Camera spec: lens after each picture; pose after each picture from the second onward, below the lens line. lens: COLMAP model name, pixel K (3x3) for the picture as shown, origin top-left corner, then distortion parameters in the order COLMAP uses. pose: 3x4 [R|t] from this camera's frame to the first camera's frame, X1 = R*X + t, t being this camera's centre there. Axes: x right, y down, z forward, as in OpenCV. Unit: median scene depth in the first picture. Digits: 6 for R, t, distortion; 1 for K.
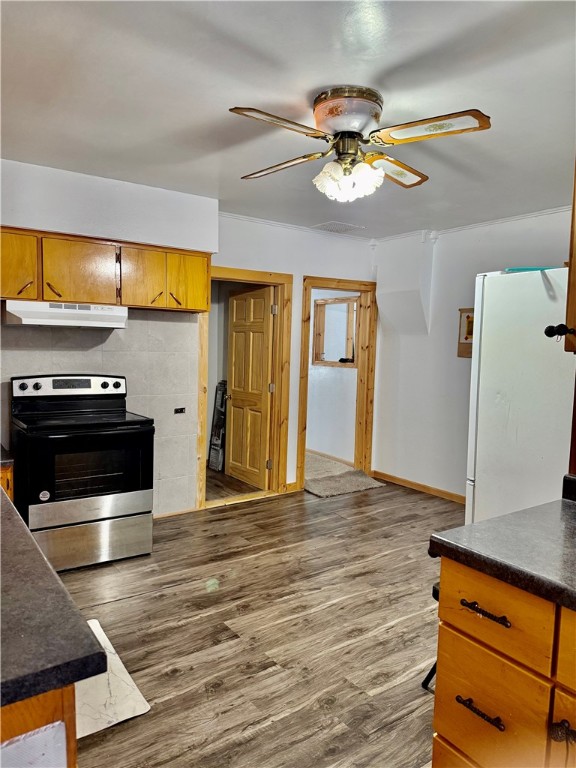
lens RADIAL K [[545.1, 0, 290.1], [0, 545.1, 385.3], [0, 0, 1]] dist [0.106357, 0.002592]
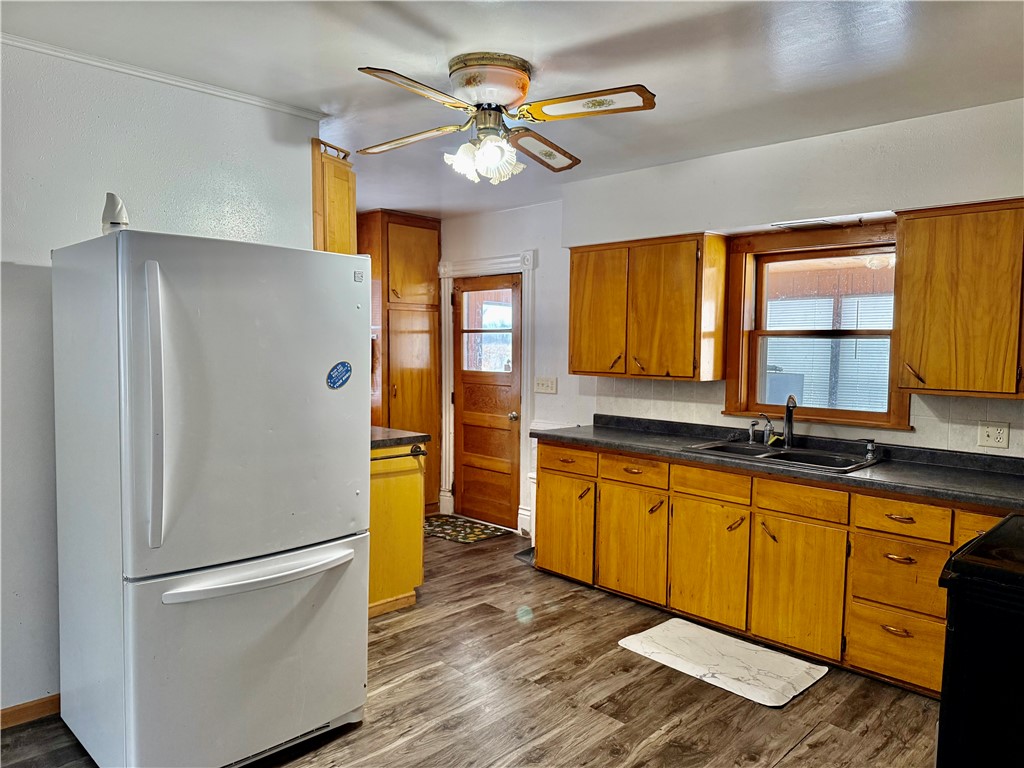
lens RADIAL K [[726.9, 0, 511.0], [0, 726.9, 386.2], [0, 0, 1]] dist [0.106357, 0.002592]
pose [[-0.981759, -0.030395, -0.187683, 0.264524], [-0.056718, 0.989013, 0.136516, -0.178757], [0.181472, 0.144671, -0.972696, 2.106072]]
